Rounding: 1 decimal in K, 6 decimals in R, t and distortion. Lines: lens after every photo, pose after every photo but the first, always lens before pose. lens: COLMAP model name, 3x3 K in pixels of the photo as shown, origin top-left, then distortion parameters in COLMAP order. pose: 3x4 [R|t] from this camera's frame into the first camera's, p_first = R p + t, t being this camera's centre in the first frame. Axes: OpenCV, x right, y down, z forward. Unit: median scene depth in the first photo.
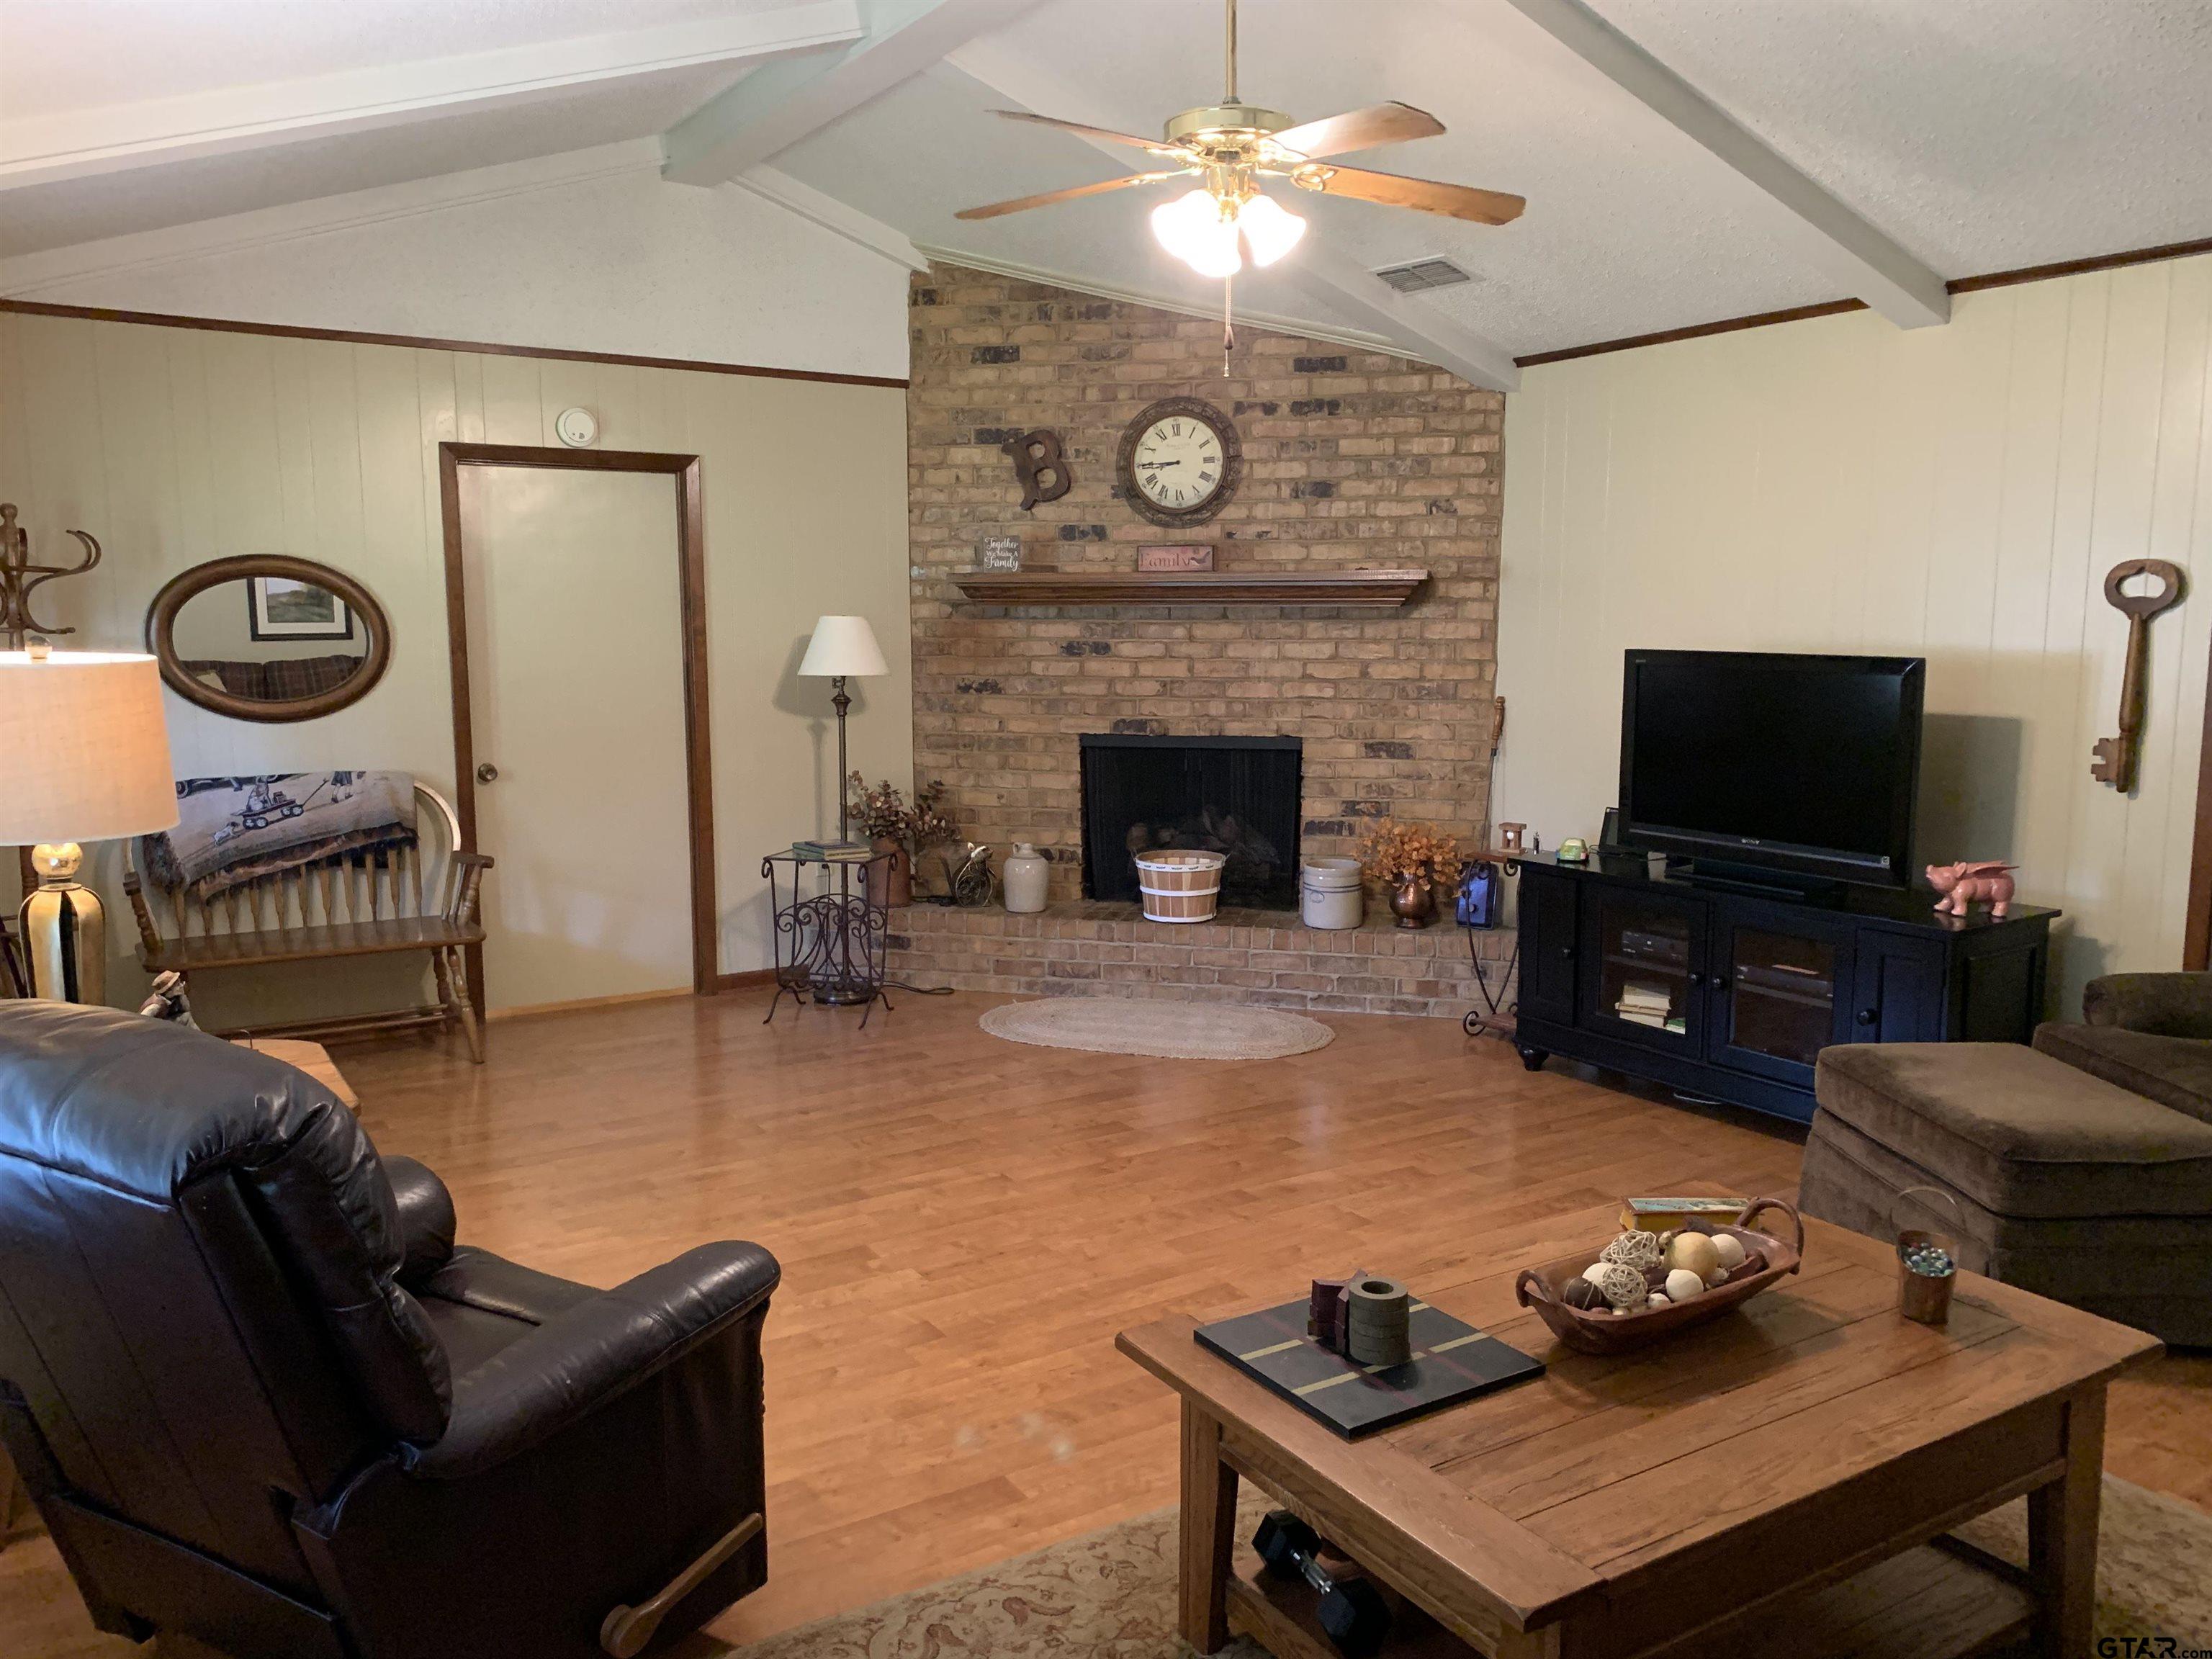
lens RADIAL K [[1687.9, 0, 1106.0], [0, 1687.9, 829.5], [0, 0, 1]] dist [0.076260, -0.078267]
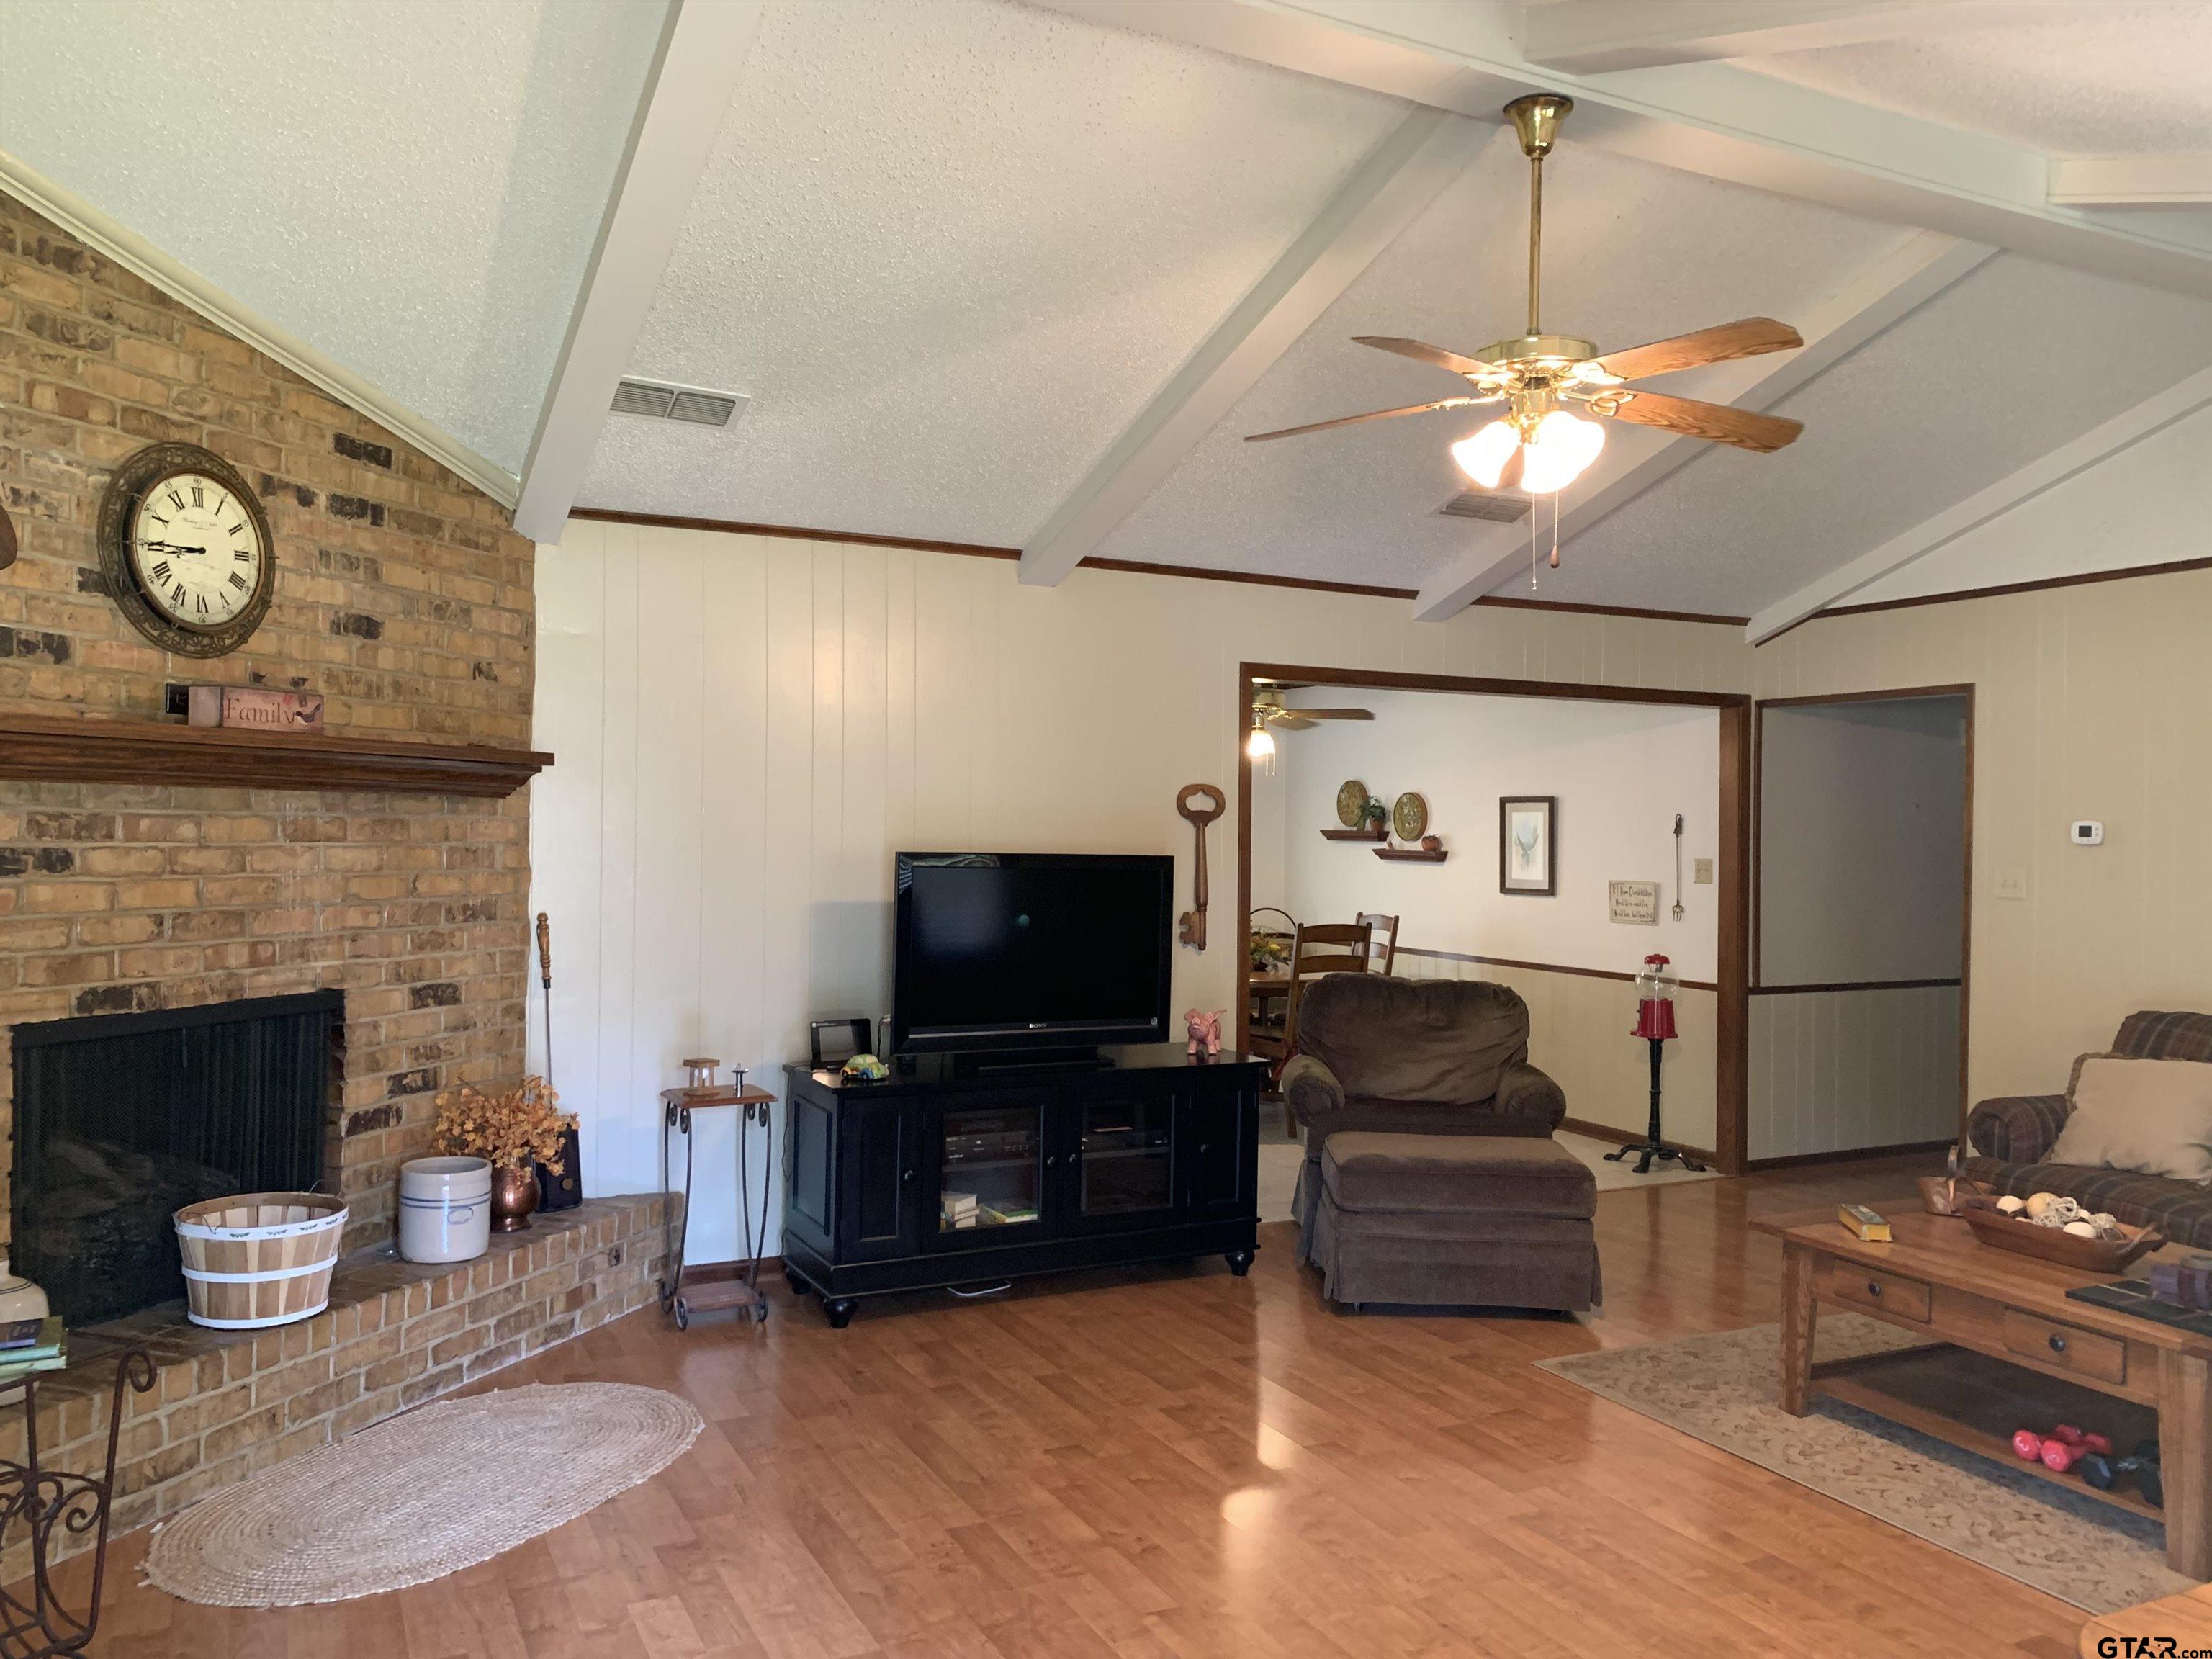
lens RADIAL K [[1700.4, 0, 1112.1], [0, 1700.4, 808.6], [0, 0, 1]] dist [-0.000010, -0.000538]
pose [[0.090703, 0.015906, 0.995751, -0.521191], [0.115533, 0.992953, -0.026385, -0.072230], [-0.989154, 0.117436, 0.088227, 0.632779]]
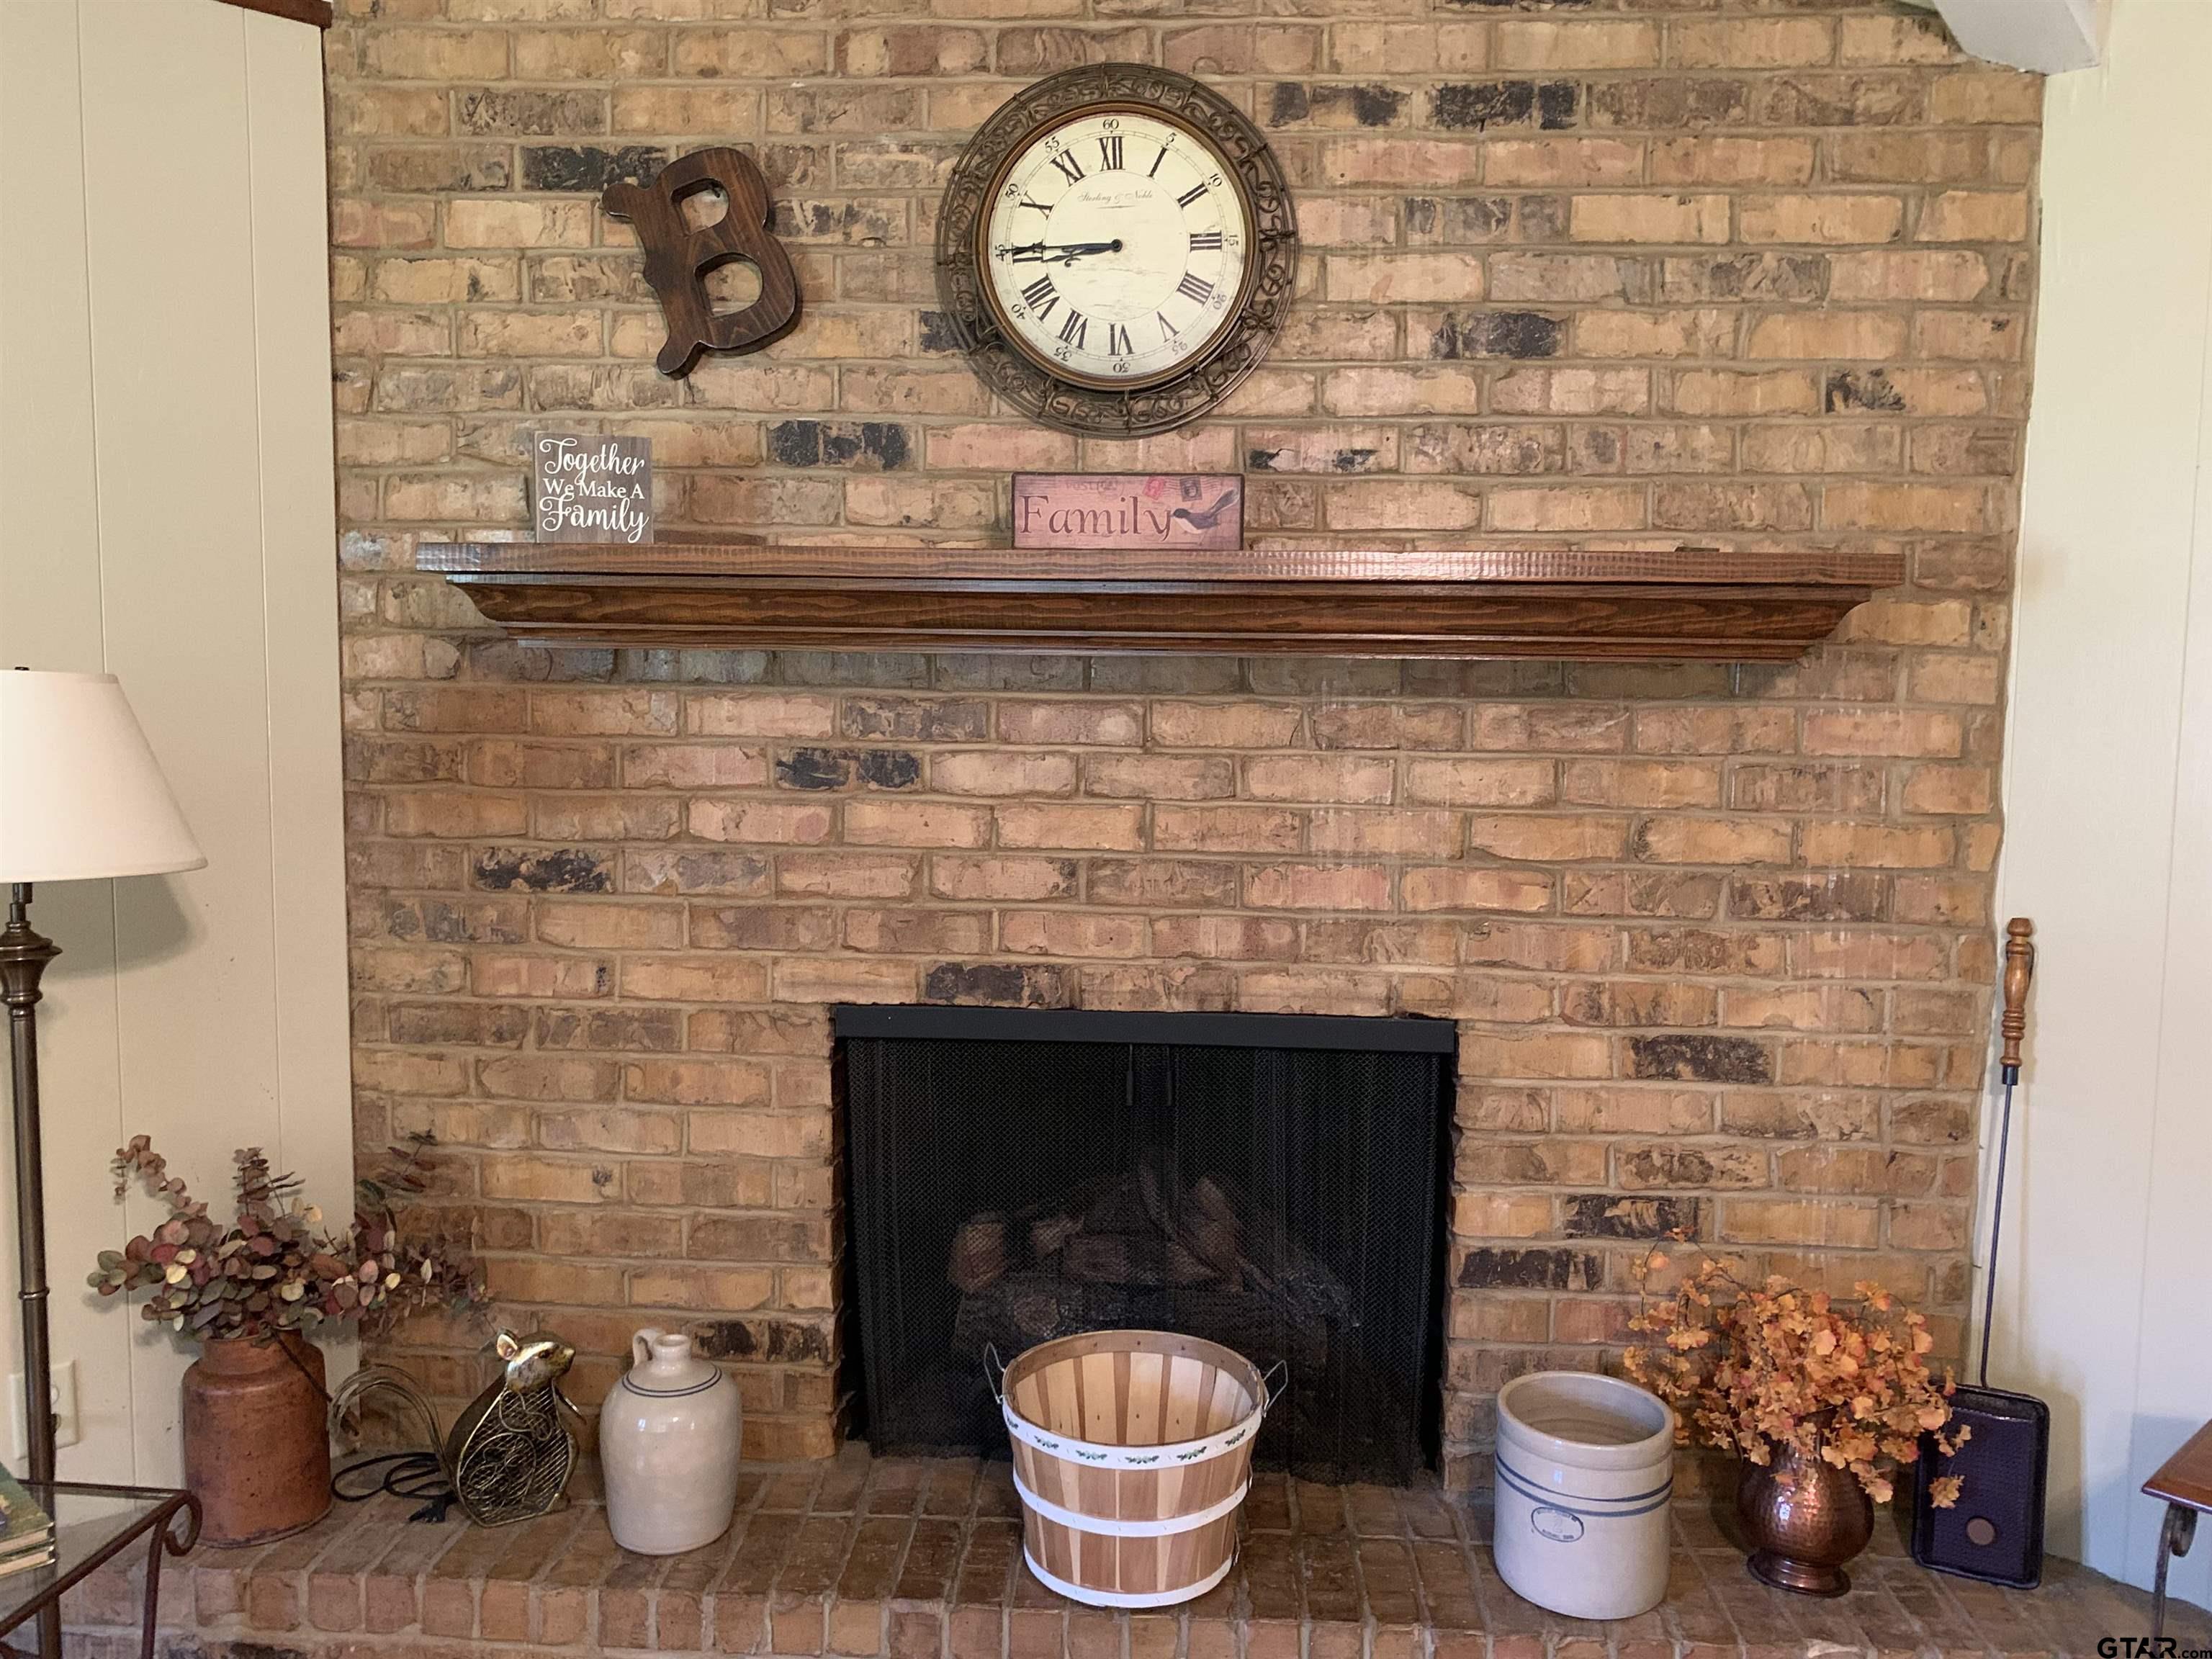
lens RADIAL K [[1662.3, 0, 1137.9], [0, 1662.3, 818.5], [0, 0, 1]] dist [0.080821, -0.180819]
pose [[0.982481, -0.002678, 0.186341, -0.017802], [0.010234, 0.999163, -0.039600, -0.083981], [-0.186079, 0.040813, 0.981687, 0.658238]]
